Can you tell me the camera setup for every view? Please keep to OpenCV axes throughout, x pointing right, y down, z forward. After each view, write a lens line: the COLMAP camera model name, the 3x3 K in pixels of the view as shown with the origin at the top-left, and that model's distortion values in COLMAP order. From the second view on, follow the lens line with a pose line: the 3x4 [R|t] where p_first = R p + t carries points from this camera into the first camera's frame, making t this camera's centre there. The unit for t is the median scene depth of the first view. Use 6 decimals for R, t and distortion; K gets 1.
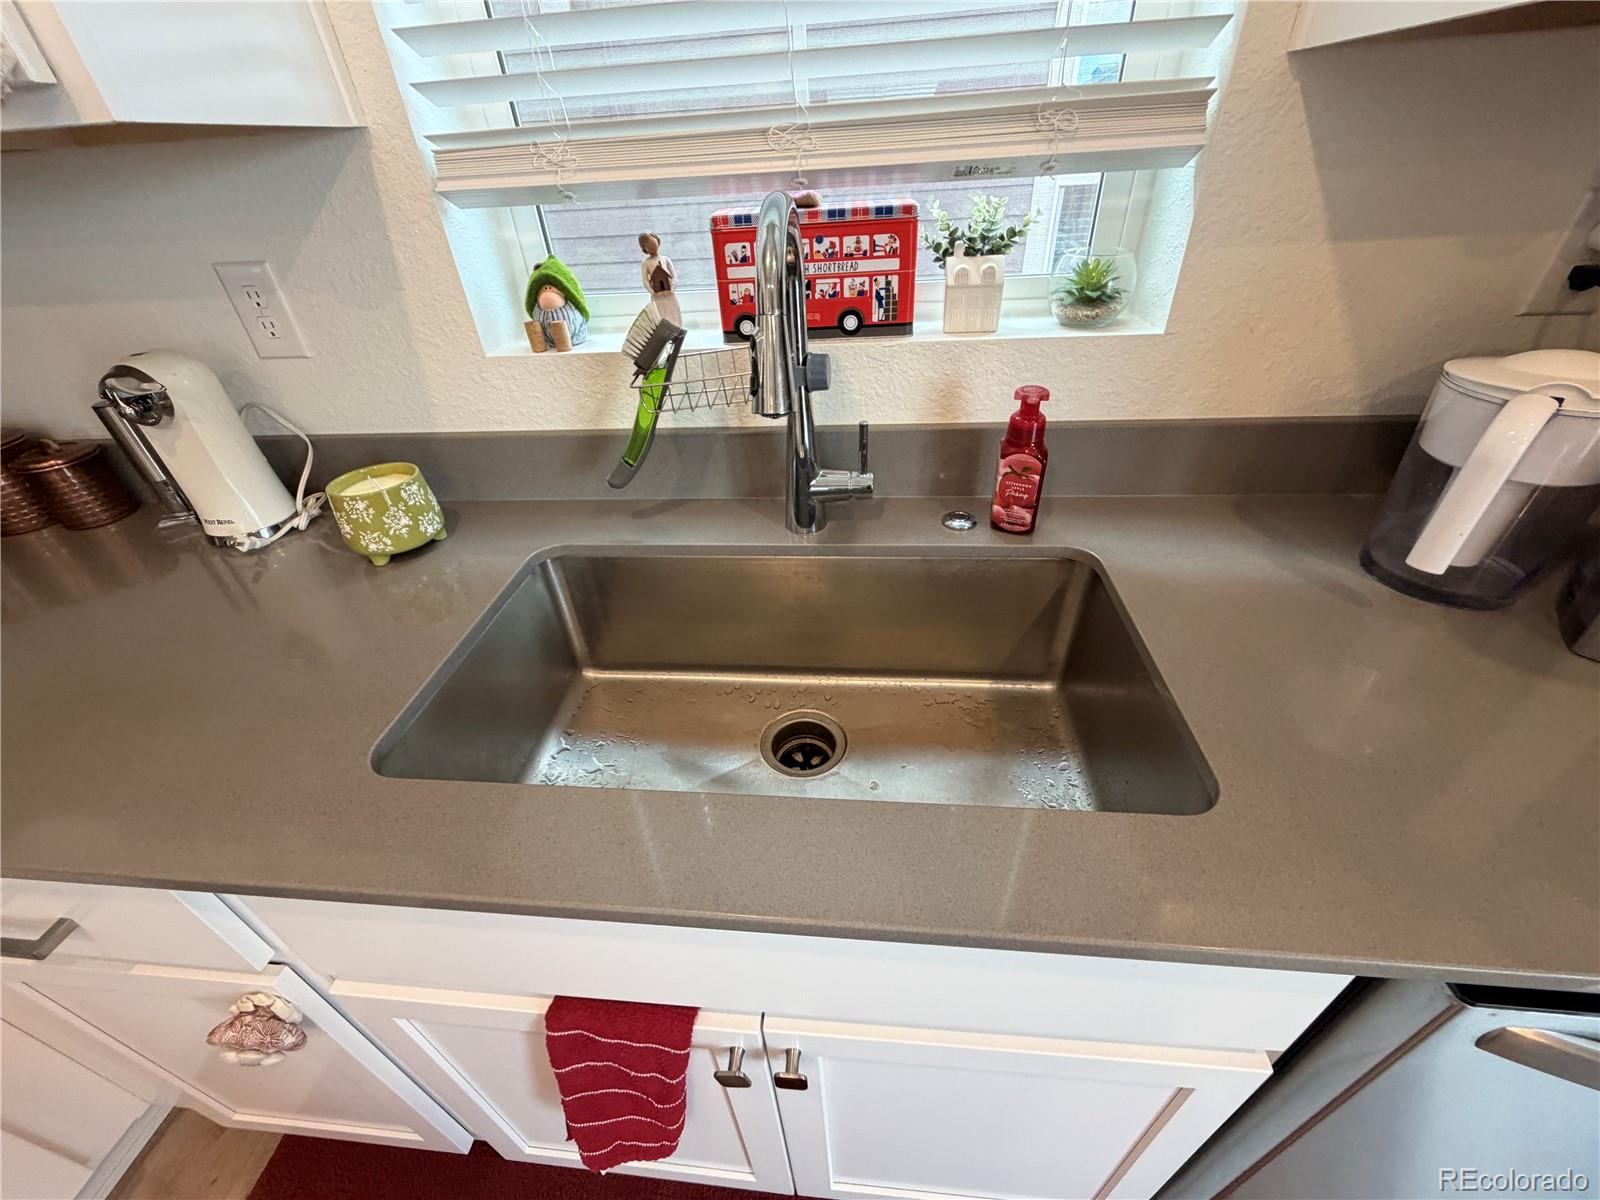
lens RADIAL K [[637.0, 0, 798.0], [0, 637.0, 600.2], [0, 0, 1]] dist [0.002049, 0.000033]
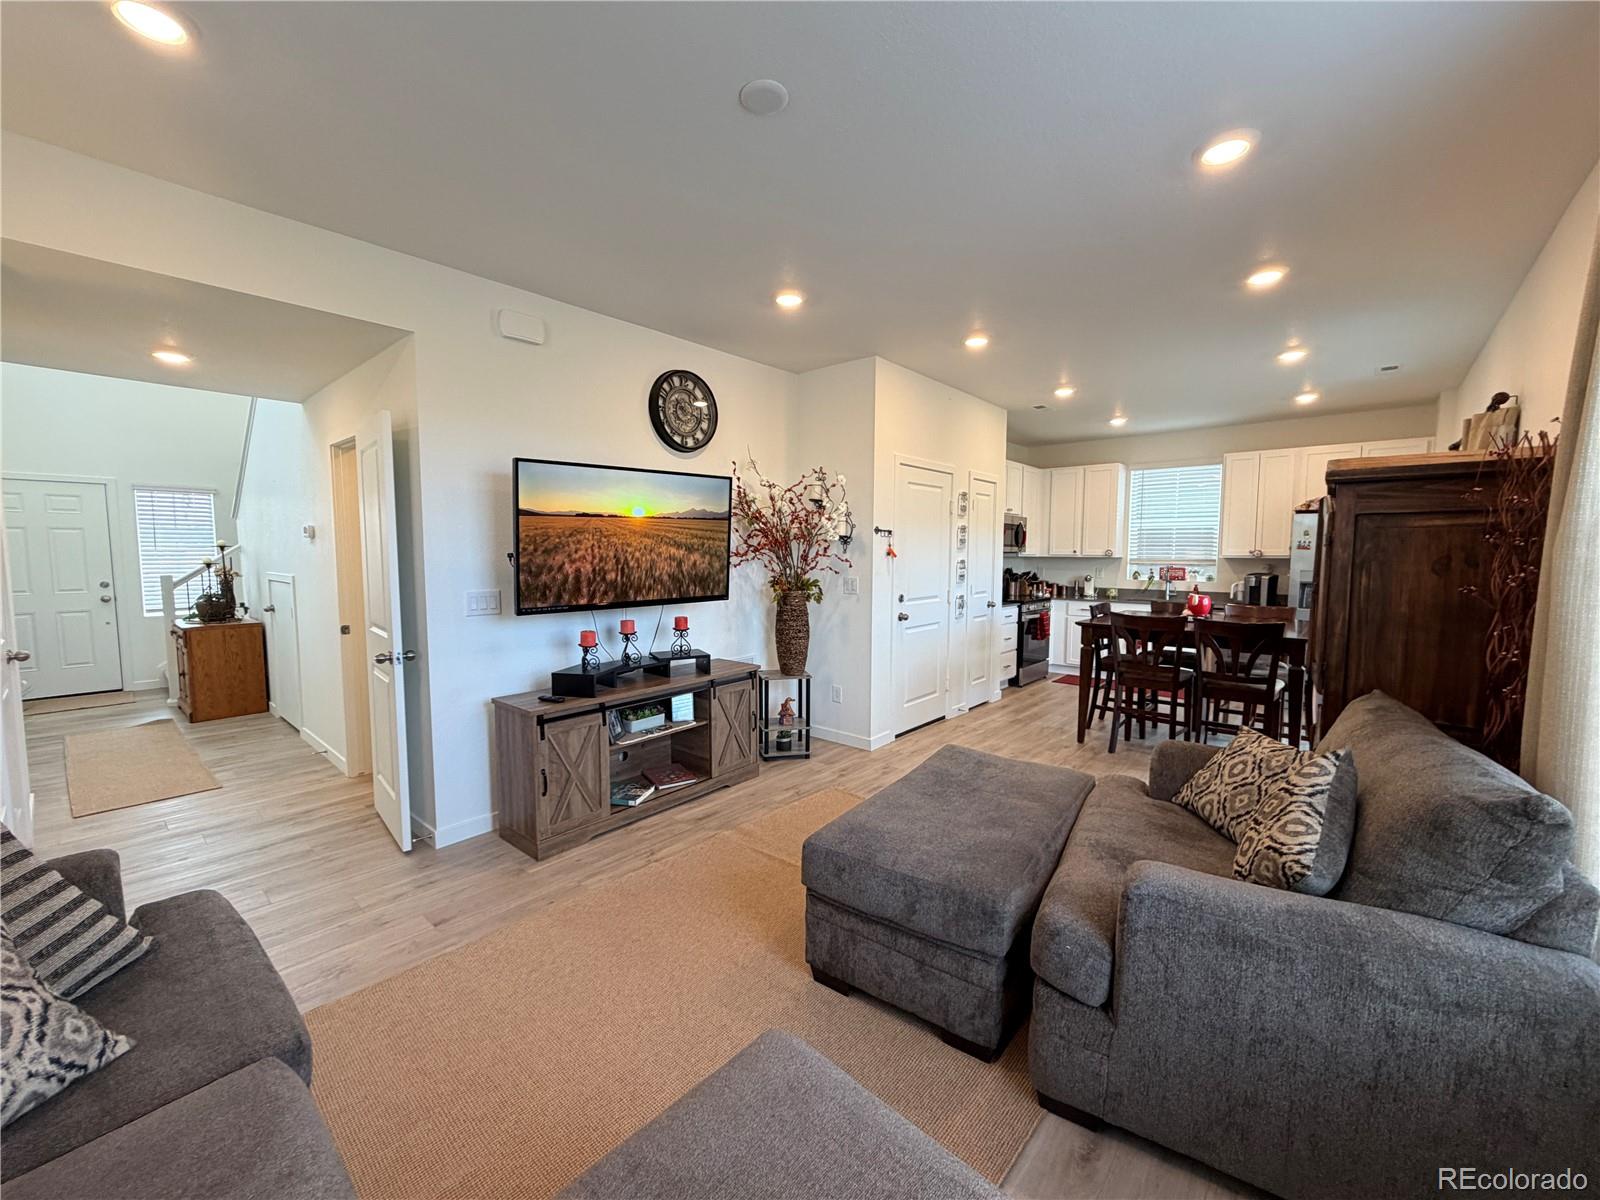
lens RADIAL K [[637.0, 0, 798.4], [0, 637.0, 600.2], [0, 0, 1]] dist [0.002049, 0.000033]
pose [[0.814674, 0.102245, -0.570834, 0.846797], [-0.378396, 0.839641, -0.389640, 4.952306], [0.439457, 0.533431, 0.722723, -7.112897]]
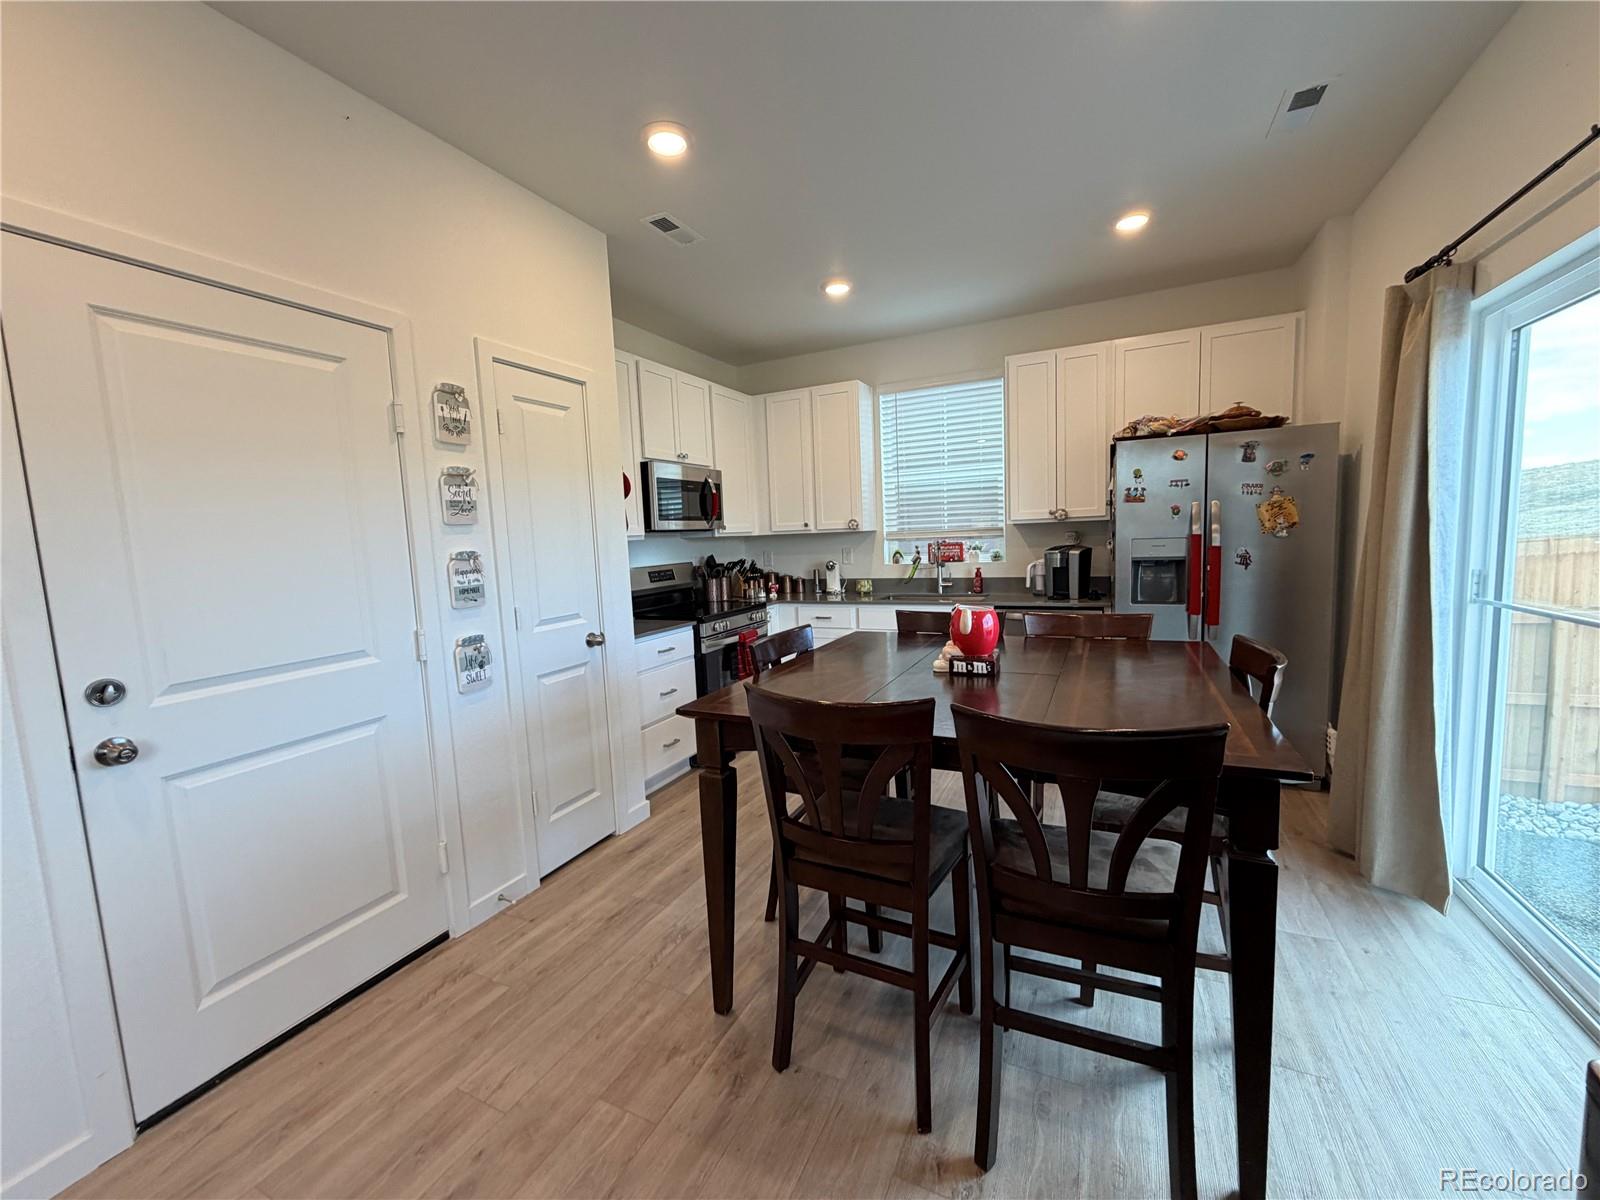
lens RADIAL K [[637.0, 0, 795.3], [0, 637.0, 597.9], [0, 0, 1]] dist [0.002049, 0.000033]
pose [[0.939307, 0.049938, -0.339424, 0.696266], [-0.208826, 0.868185, -0.450163, 2.601861], [0.272202, 0.493721, 0.825921, -3.748079]]
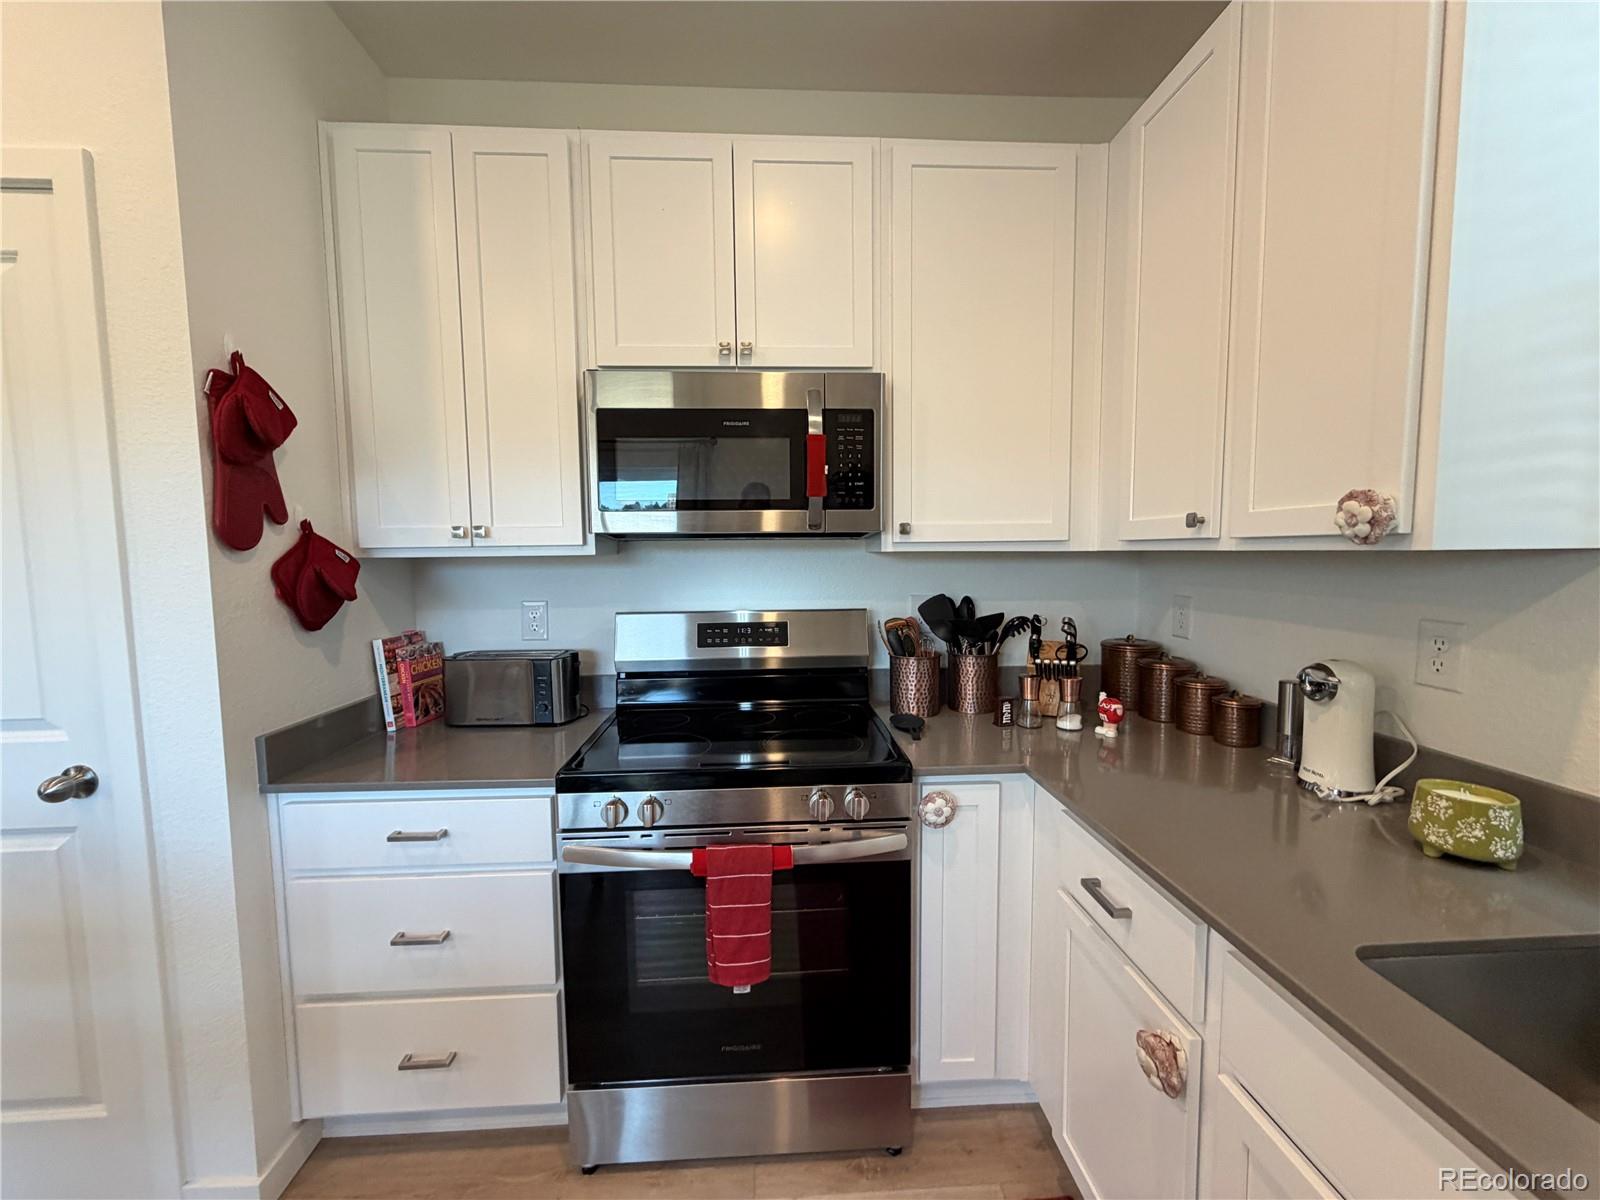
lens RADIAL K [[637.0, 0, 800.6], [0, 637.0, 596.0], [0, 0, 1]] dist [0.002049, 0.000033]
pose [[0.155724, 0.124056, -0.979980, 0.244269], [-0.576970, 0.816681, 0.011700, 0.205507], [0.801782, 0.563597, 0.198754, -0.409739]]
